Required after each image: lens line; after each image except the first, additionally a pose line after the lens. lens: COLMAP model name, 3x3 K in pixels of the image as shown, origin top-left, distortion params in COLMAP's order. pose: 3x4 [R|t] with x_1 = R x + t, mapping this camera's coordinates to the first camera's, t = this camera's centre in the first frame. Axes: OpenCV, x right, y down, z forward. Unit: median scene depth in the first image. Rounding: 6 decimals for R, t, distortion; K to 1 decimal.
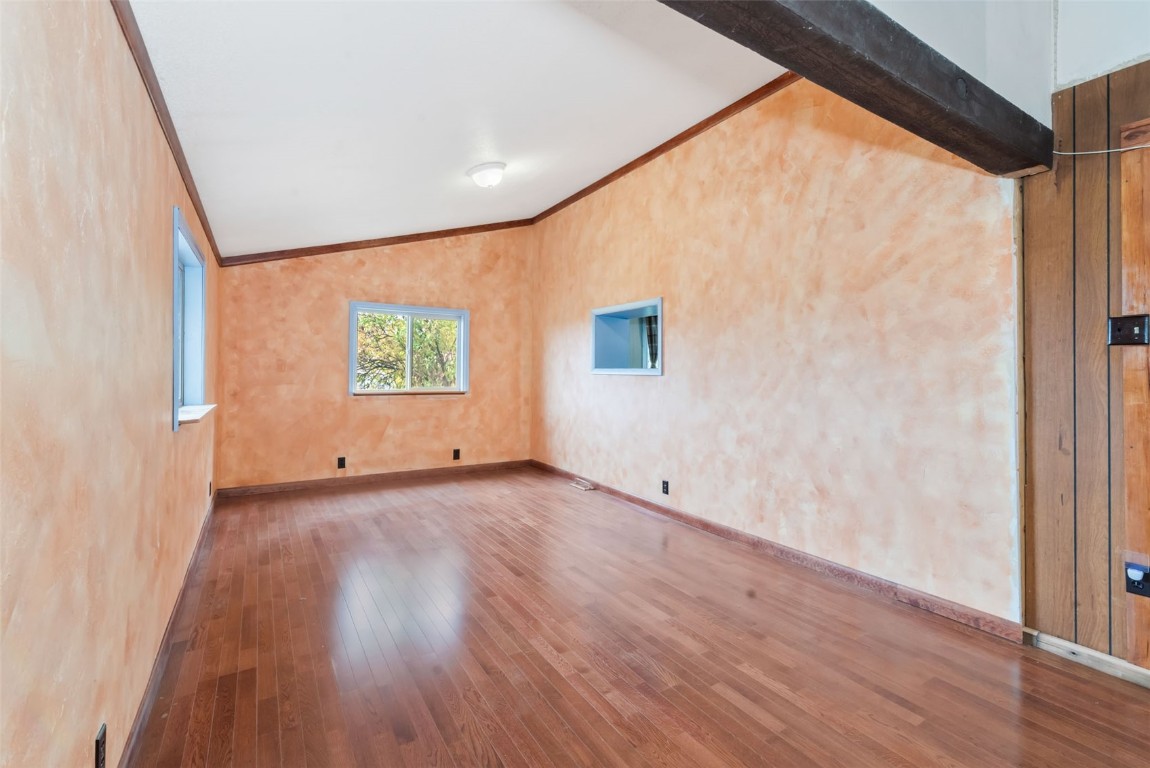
lens RADIAL K [[504.5, 0, 572.2], [0, 504.5, 366.9], [0, 0, 1]] dist [0.002582, 0.000586]
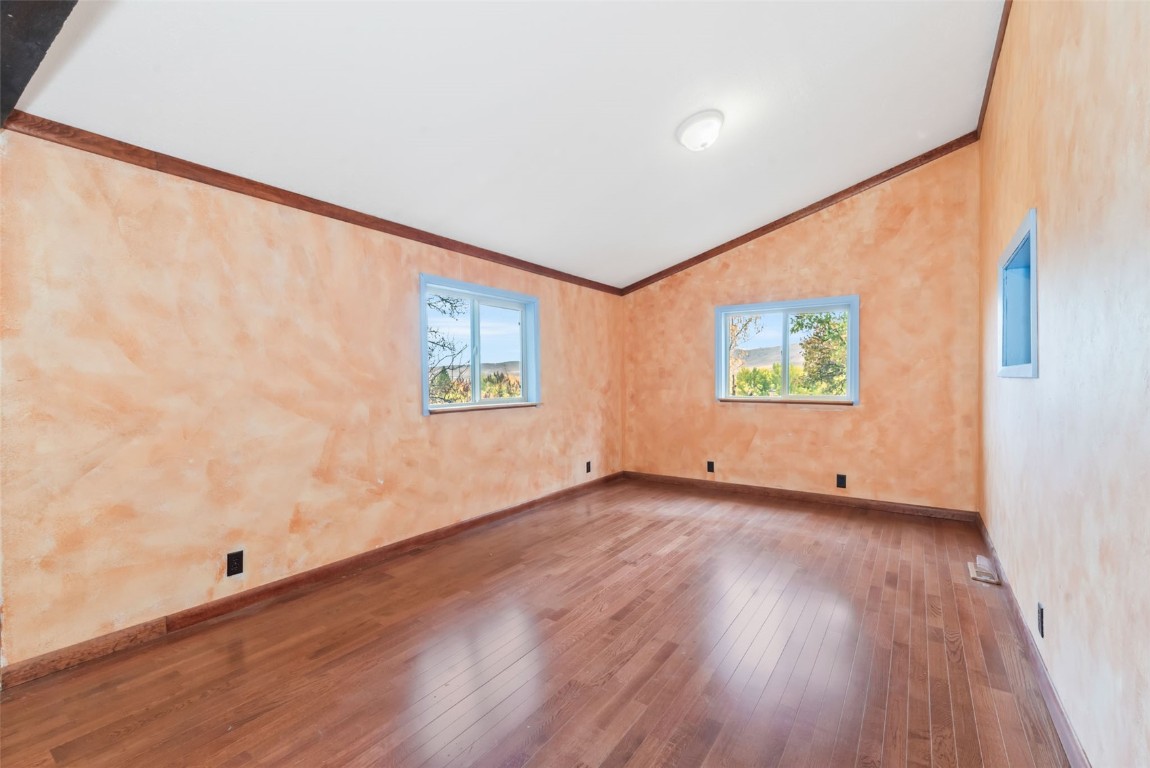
lens RADIAL K [[494.0, 0, 575.0], [0, 494.0, 384.0], [0, 0, 1]] dist [0.002245, 0.000307]
pose [[0.397293, 0.000465, -0.917692, 0.393988], [0.016659, 0.999831, 0.007719, 0.011291], [0.917540, -0.018355, 0.397219, 0.396848]]
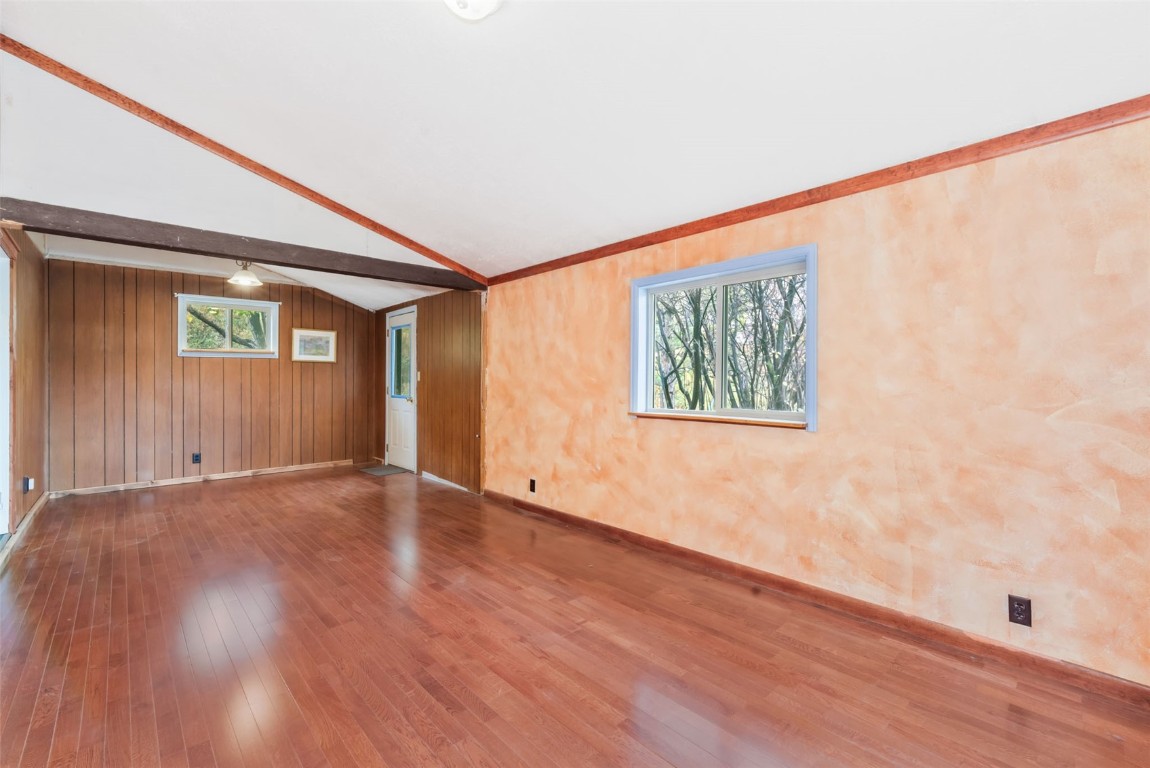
lens RADIAL K [[494.0, 0, 575.0], [0, 494.0, 384.0], [0, 0, 1]] dist [0.002245, 0.000307]
pose [[-0.982375, -0.005830, -0.186832, -0.151289], [-0.005324, 0.999981, -0.003213, 0.011492], [0.186847, -0.002161, -0.982387, 1.221707]]
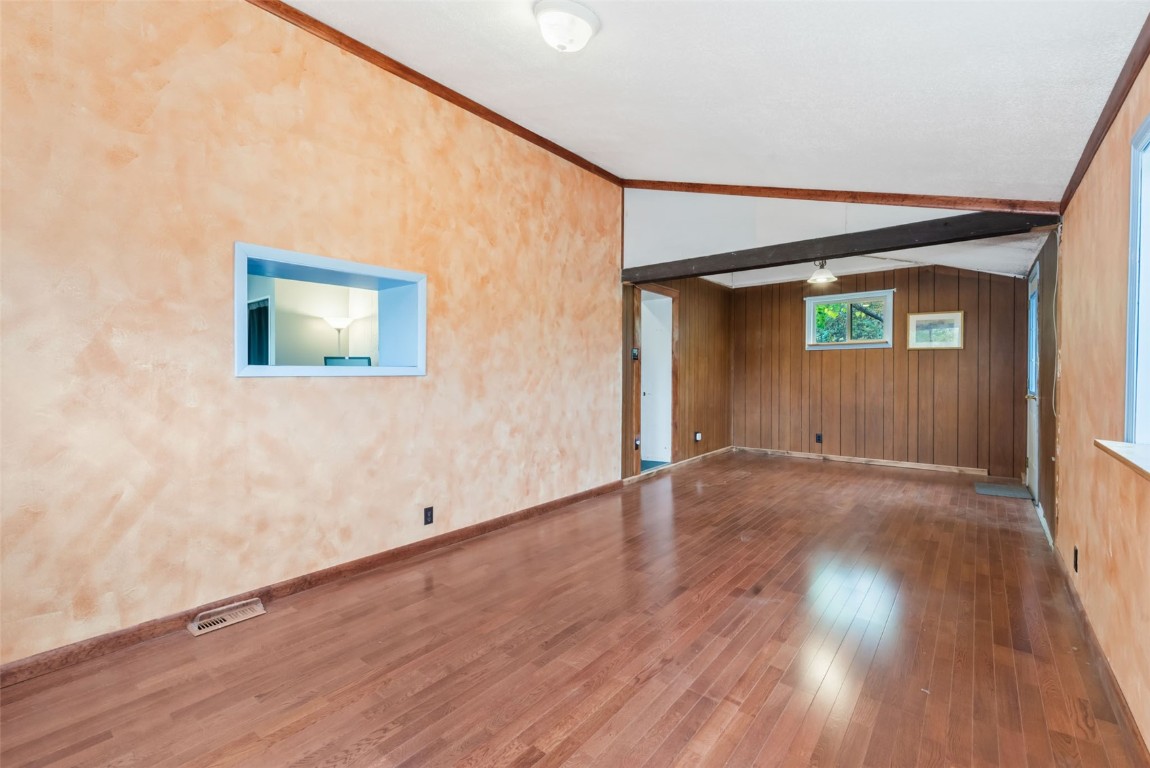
lens RADIAL K [[497.0, 0, 575.3], [0, 497.0, 375.6], [0, 0, 1]] dist [-0.000316, -0.000014]
pose [[-0.326337, -0.014193, 0.945147, -0.576951], [-0.007420, 0.999895, 0.012454, 0.005395], [-0.945224, -0.002949, -0.326408, 0.952707]]
